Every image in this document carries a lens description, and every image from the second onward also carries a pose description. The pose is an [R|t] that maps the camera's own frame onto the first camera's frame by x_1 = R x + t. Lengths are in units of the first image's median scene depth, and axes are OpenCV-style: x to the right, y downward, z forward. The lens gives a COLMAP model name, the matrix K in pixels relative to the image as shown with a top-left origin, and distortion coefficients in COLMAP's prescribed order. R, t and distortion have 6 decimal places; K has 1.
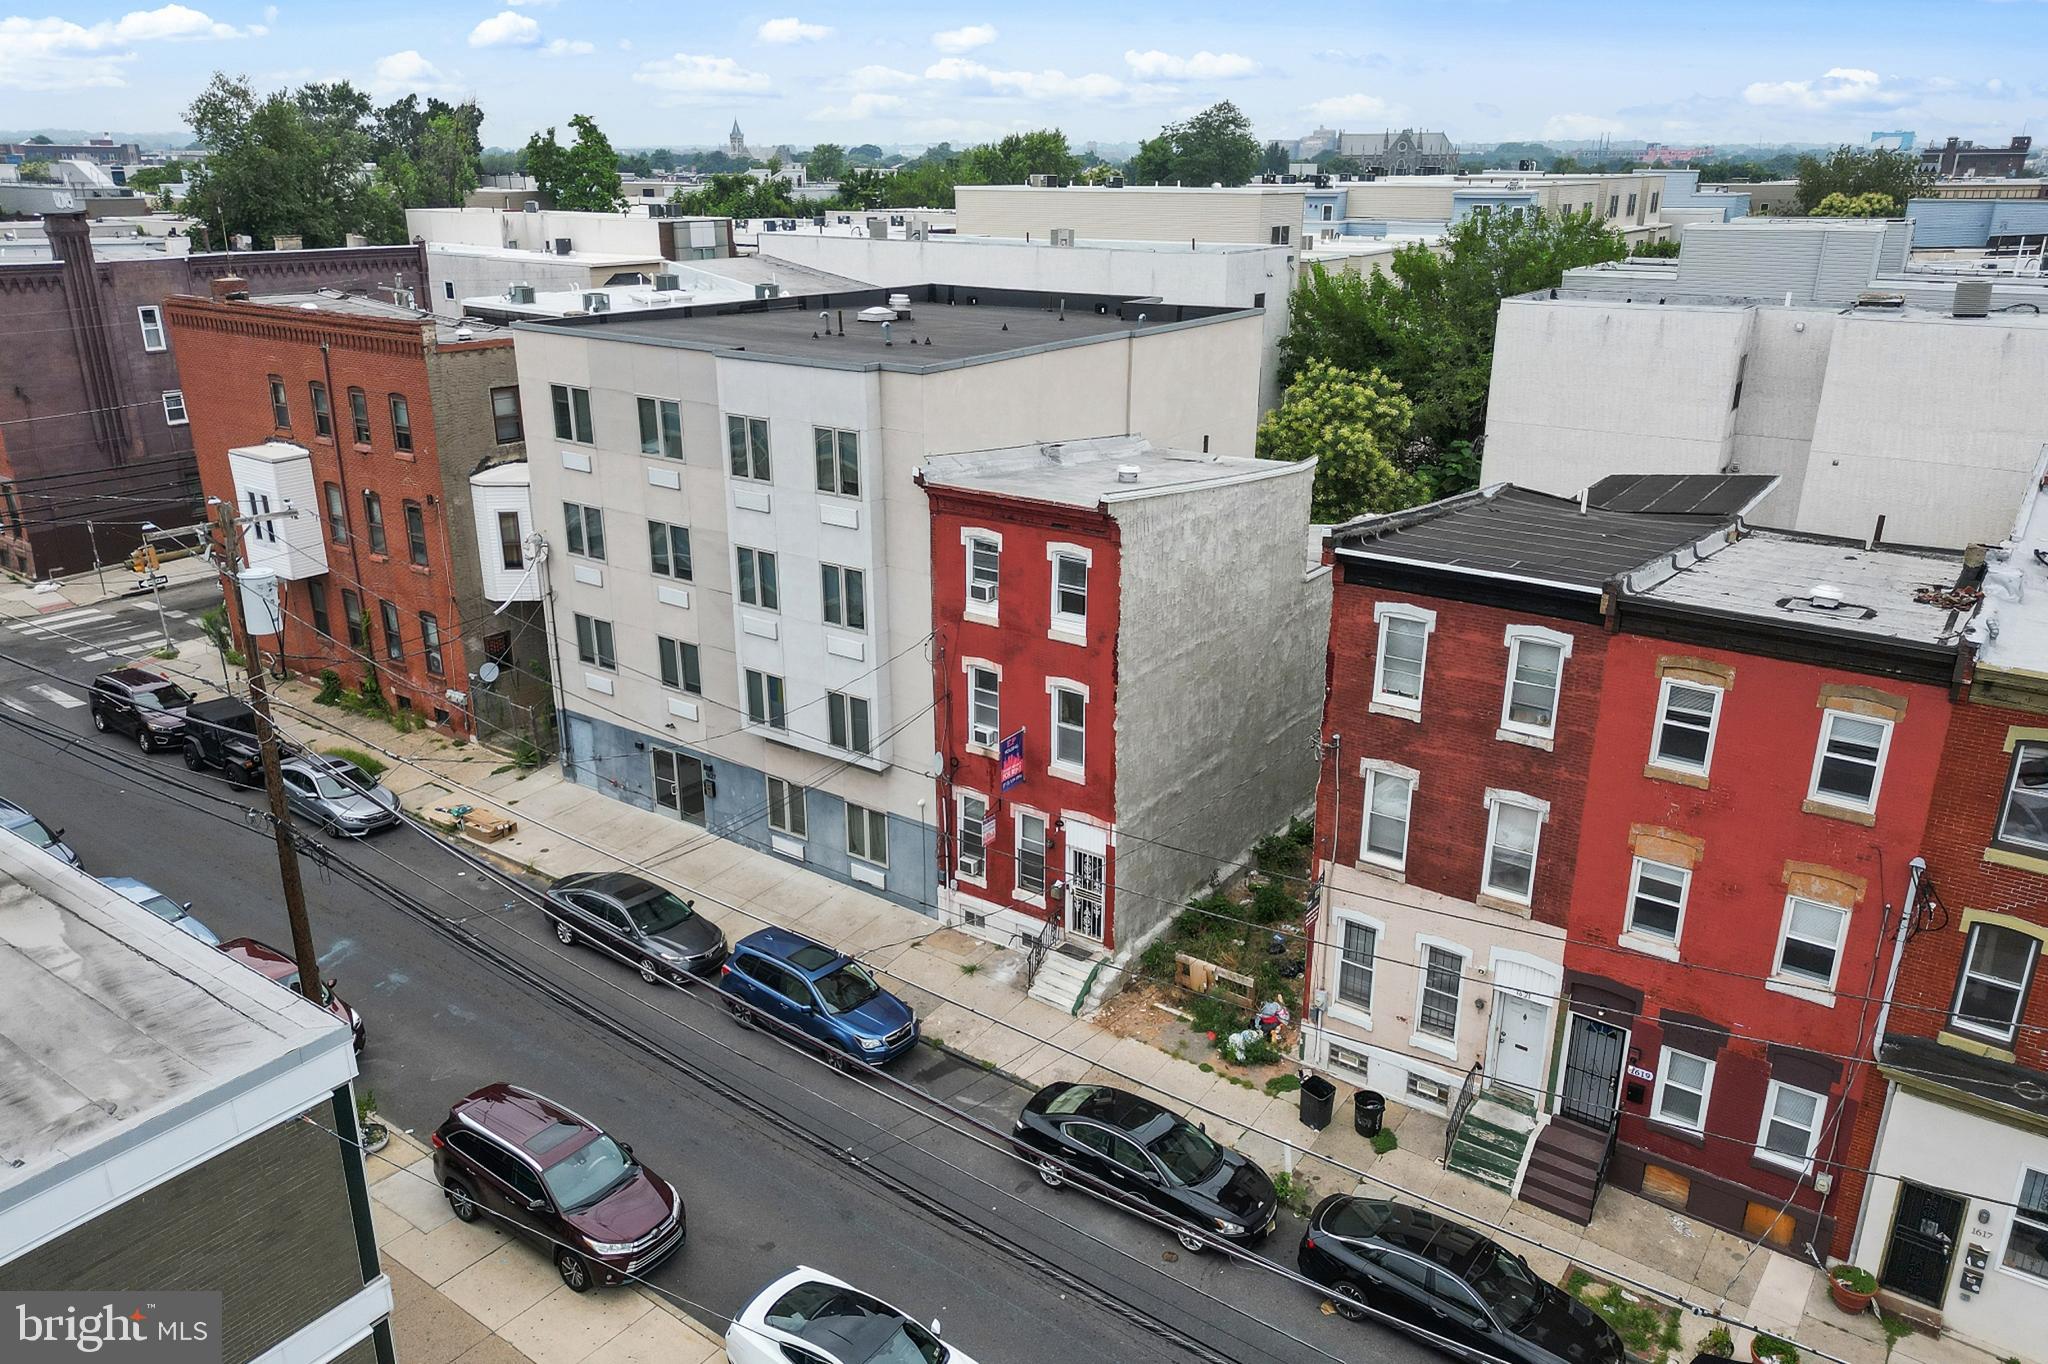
lens RADIAL K [[1440.2, 0, 1018.7], [0, 1440.2, 669.0], [0, 0, 1]] dist [0.073014, -0.070718]
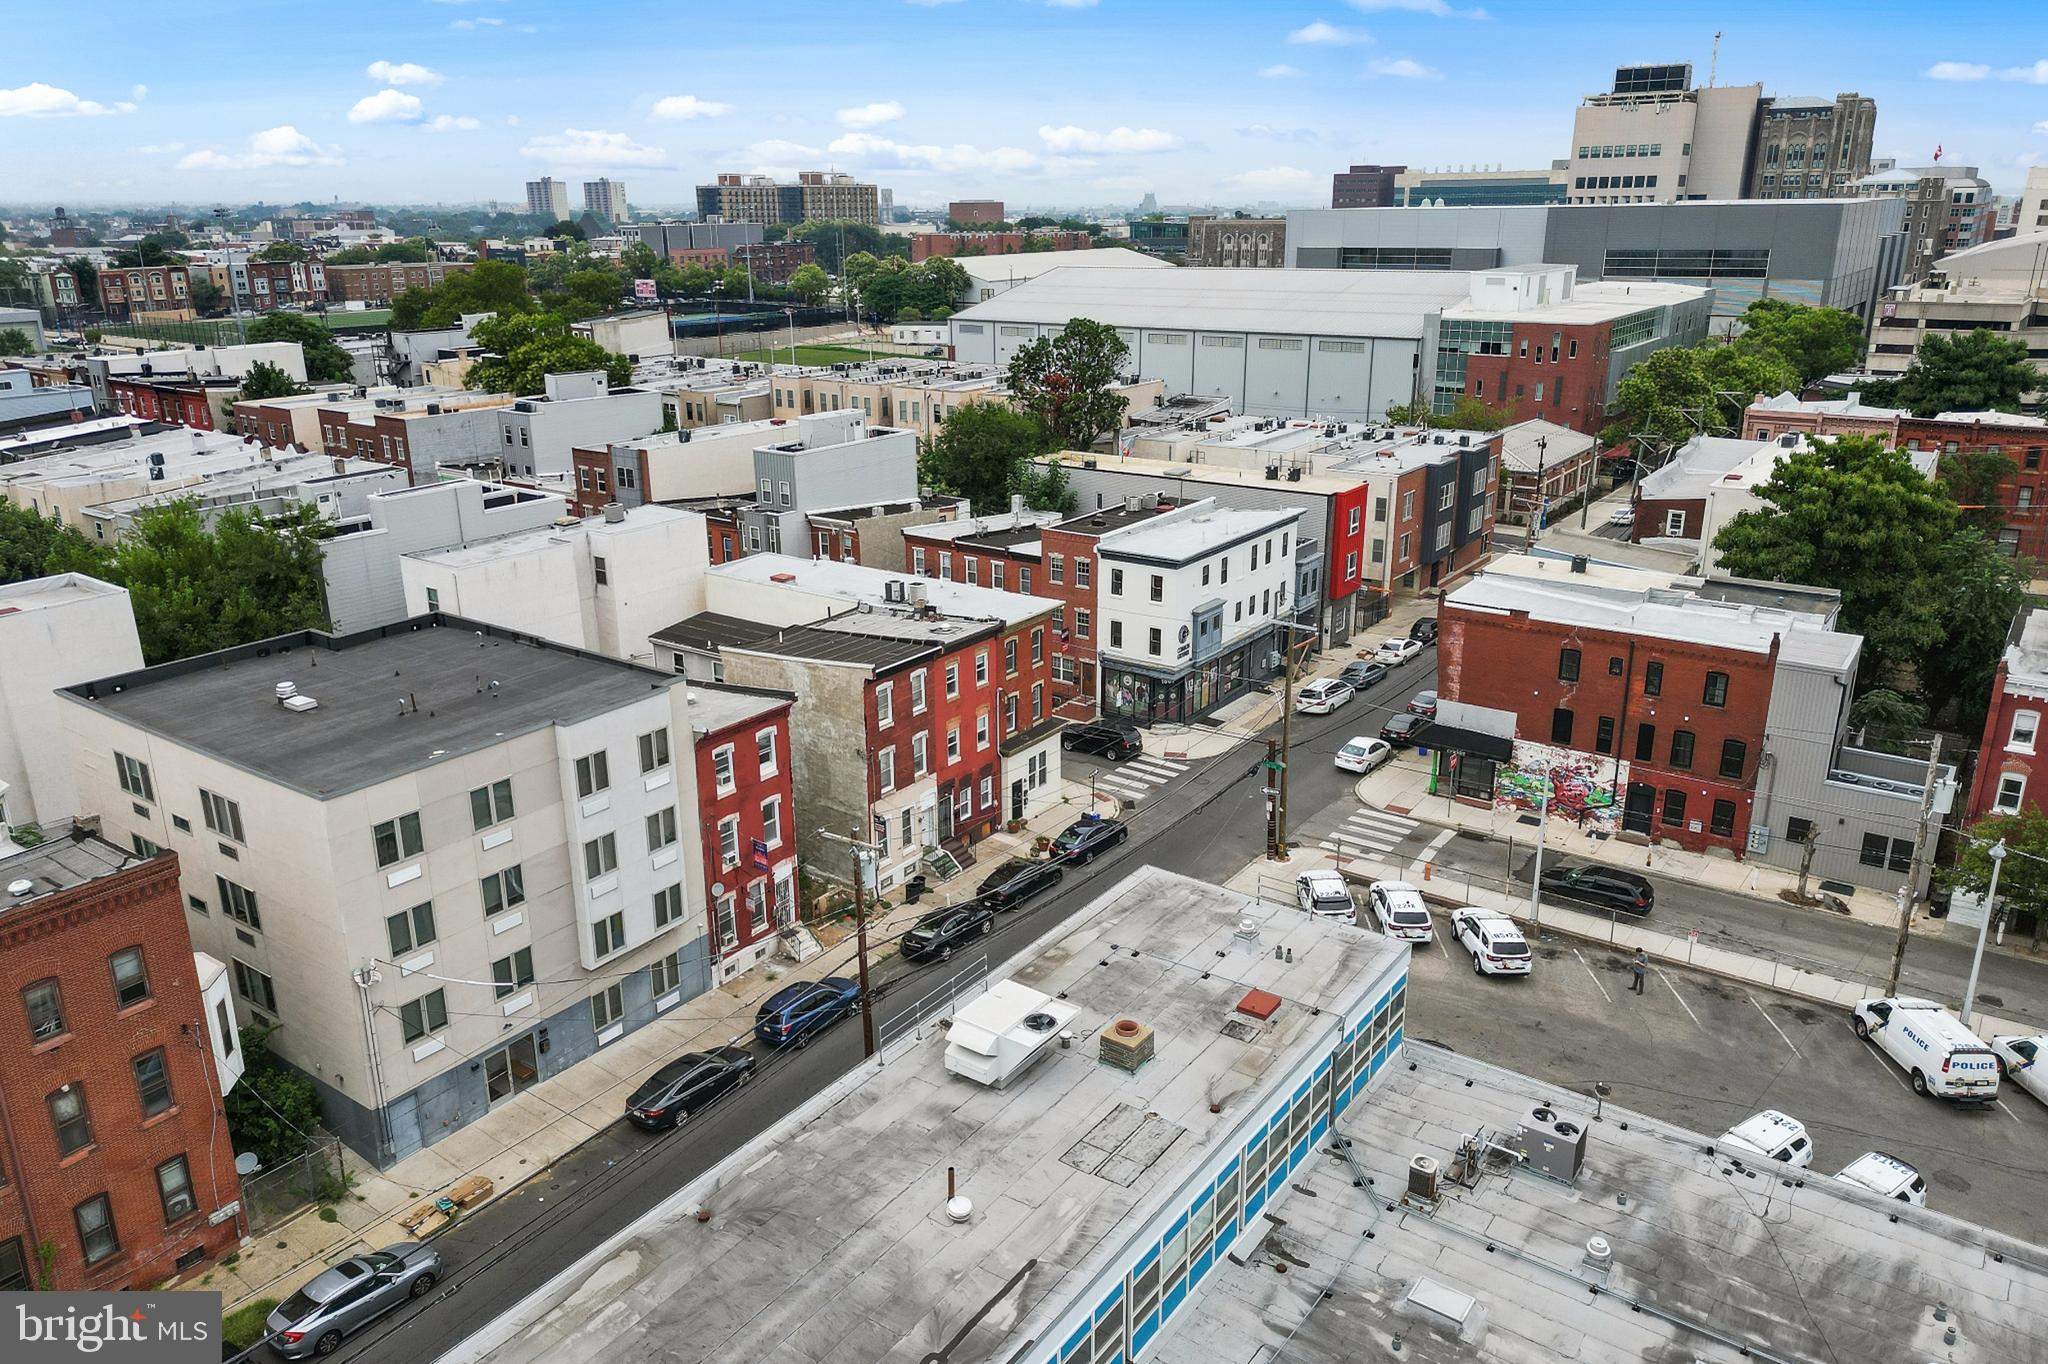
lens RADIAL K [[1440.2, 0, 1018.7], [0, 1440.2, 669.0], [0, 0, 1]] dist [0.073014, -0.070718]
pose [[0.001772, -0.307146, 0.951661, -1.703843], [0.339465, 0.895336, 0.288335, -0.574253], [-0.940617, 0.322544, 0.105852, 0.421920]]
